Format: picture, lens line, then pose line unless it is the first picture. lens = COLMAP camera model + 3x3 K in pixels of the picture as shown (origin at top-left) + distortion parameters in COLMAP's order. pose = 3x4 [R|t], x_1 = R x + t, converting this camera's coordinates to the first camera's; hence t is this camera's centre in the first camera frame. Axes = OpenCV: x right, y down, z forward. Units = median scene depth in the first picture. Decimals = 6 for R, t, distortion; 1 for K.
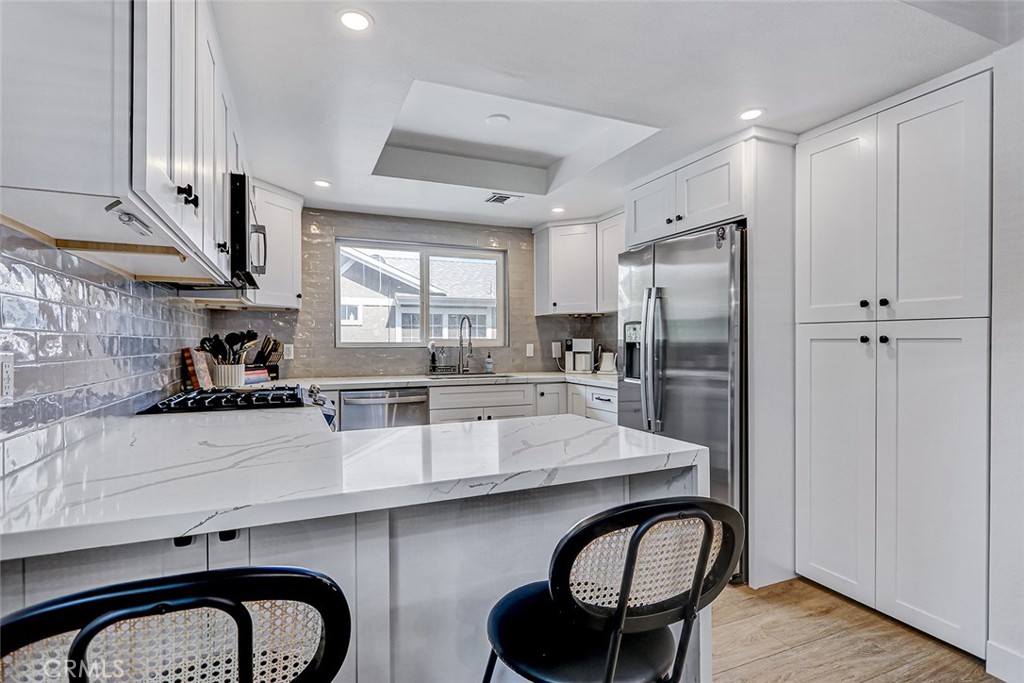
lens RADIAL K [[493.9, 0, 496.5], [0, 493.9, 351.7], [0, 0, 1]] dist [0.002060, 0.000025]
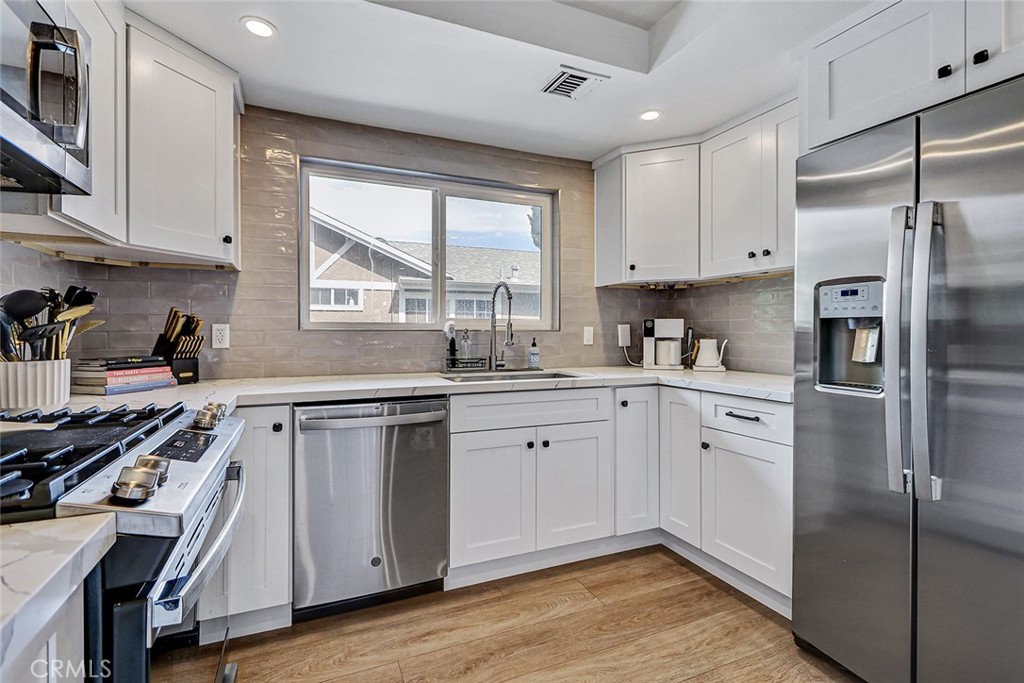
lens RADIAL K [[469.0, 0, 501.2], [0, 469.0, 334.7], [0, 0, 1]] dist [0.002019, -0.002709]
pose [[0.999937, 0.002132, 0.011061, -0.068017], [-0.001995, 0.999922, -0.012348, 0.004262], [-0.011086, 0.012326, 0.999863, 0.364006]]
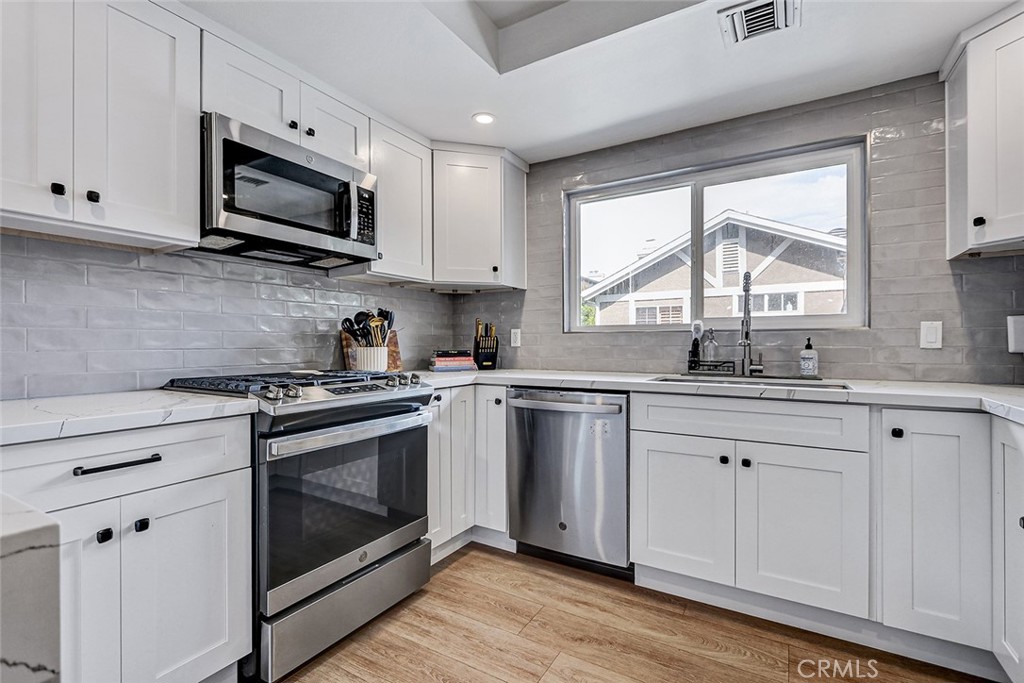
lens RADIAL K [[469.0, 0, 505.6], [0, 469.0, 347.2], [0, 0, 1]] dist [0.002019, -0.002709]
pose [[0.590153, 0.007014, -0.807261, 0.202271], [-0.013449, 0.999909, -0.001144, 0.015545], [0.807179, 0.011532, 0.590194, 0.449057]]
